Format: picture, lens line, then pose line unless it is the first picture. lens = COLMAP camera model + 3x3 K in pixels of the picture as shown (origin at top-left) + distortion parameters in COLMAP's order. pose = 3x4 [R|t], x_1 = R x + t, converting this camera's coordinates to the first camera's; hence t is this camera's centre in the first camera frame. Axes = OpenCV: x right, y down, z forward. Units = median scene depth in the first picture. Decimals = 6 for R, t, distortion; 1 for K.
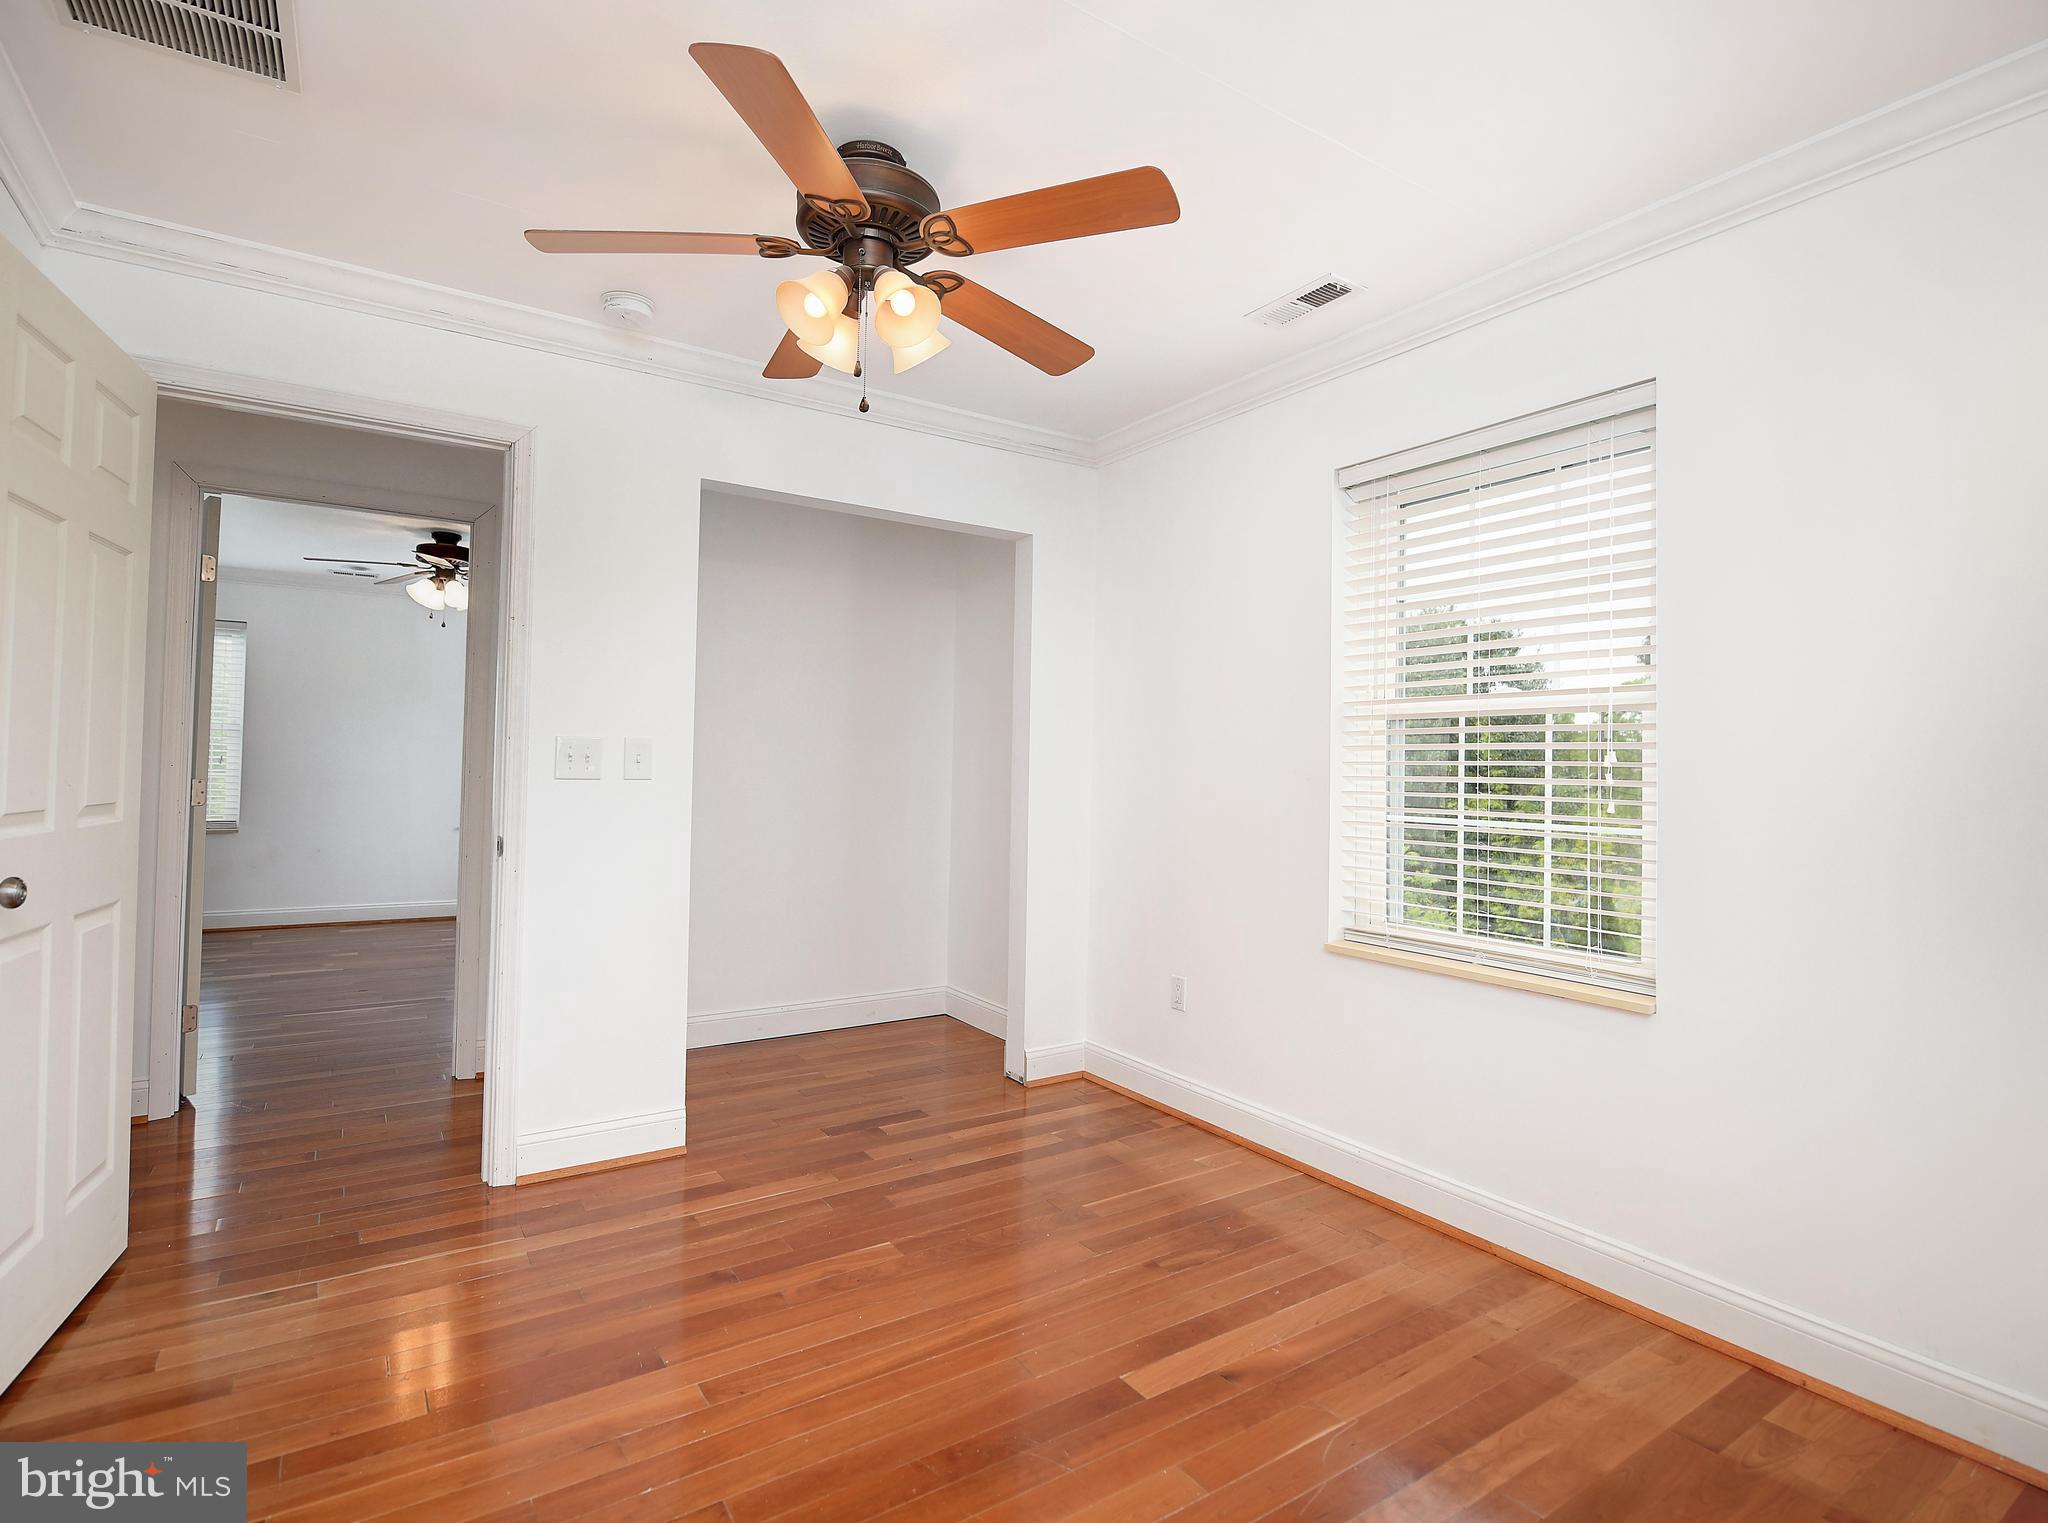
lens RADIAL K [[989.8, 0, 1024.0], [0, 989.8, 761.5], [0, 0, 1]] dist [-0.041707, 0.000525]
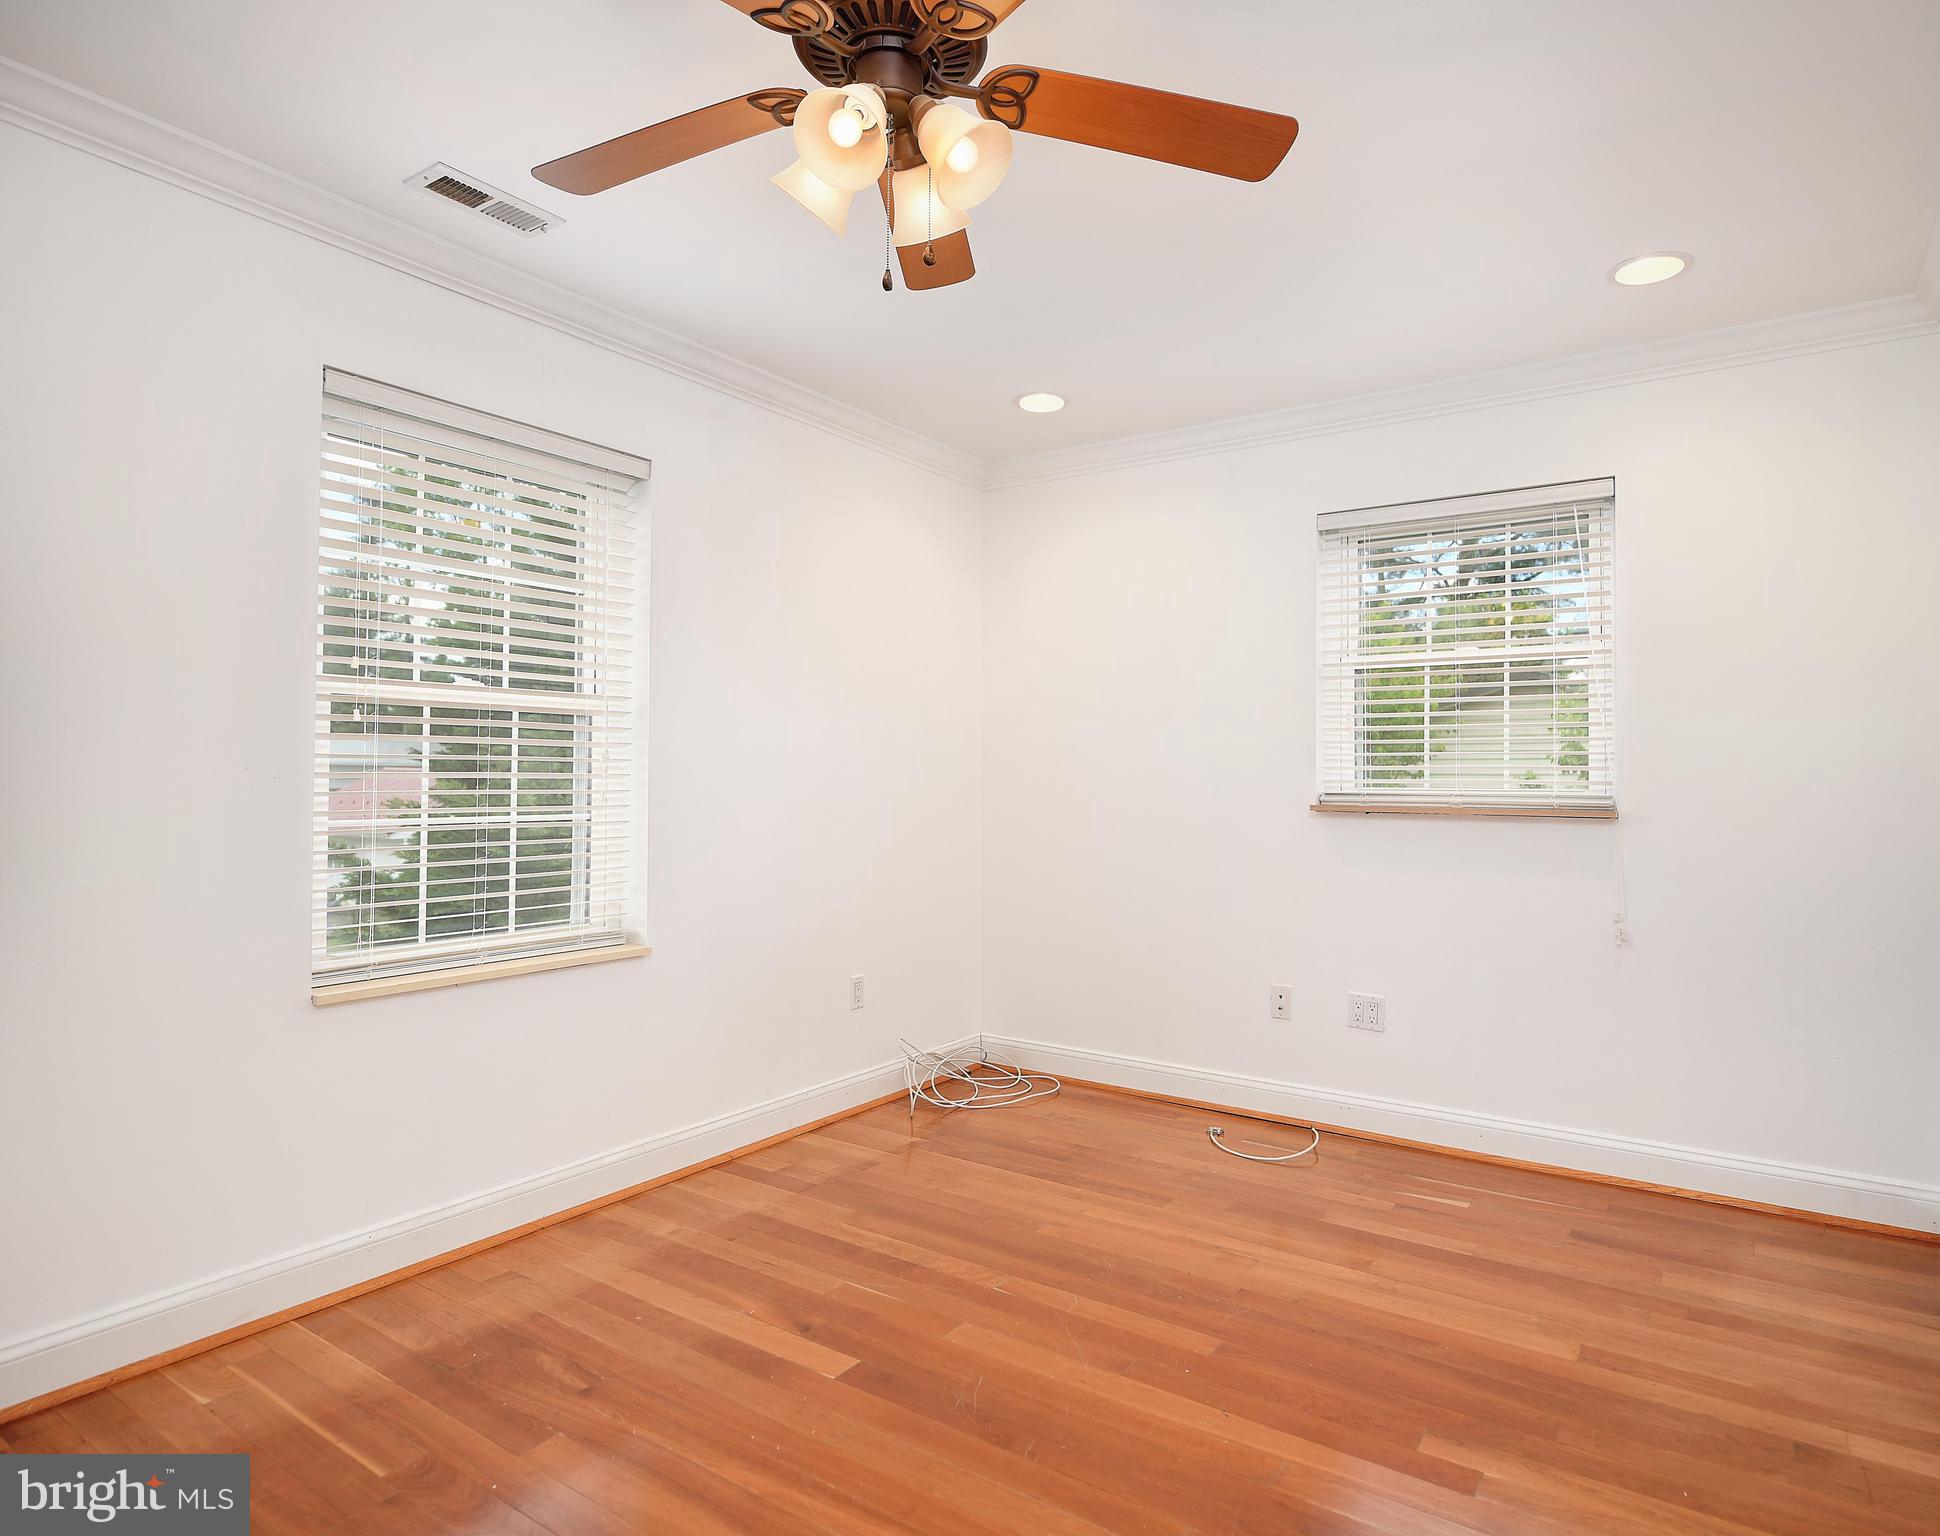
lens RADIAL K [[1142.7, 0, 970.0], [0, 1142.7, 768.0], [0, 0, 1]] dist [0.005108, 0.000626]
pose [[-0.359040, -0.026352, 0.932950, -0.822604], [-0.028889, 0.999436, 0.017113, -0.023787], [-0.932875, -0.020808, -0.359599, 1.022548]]
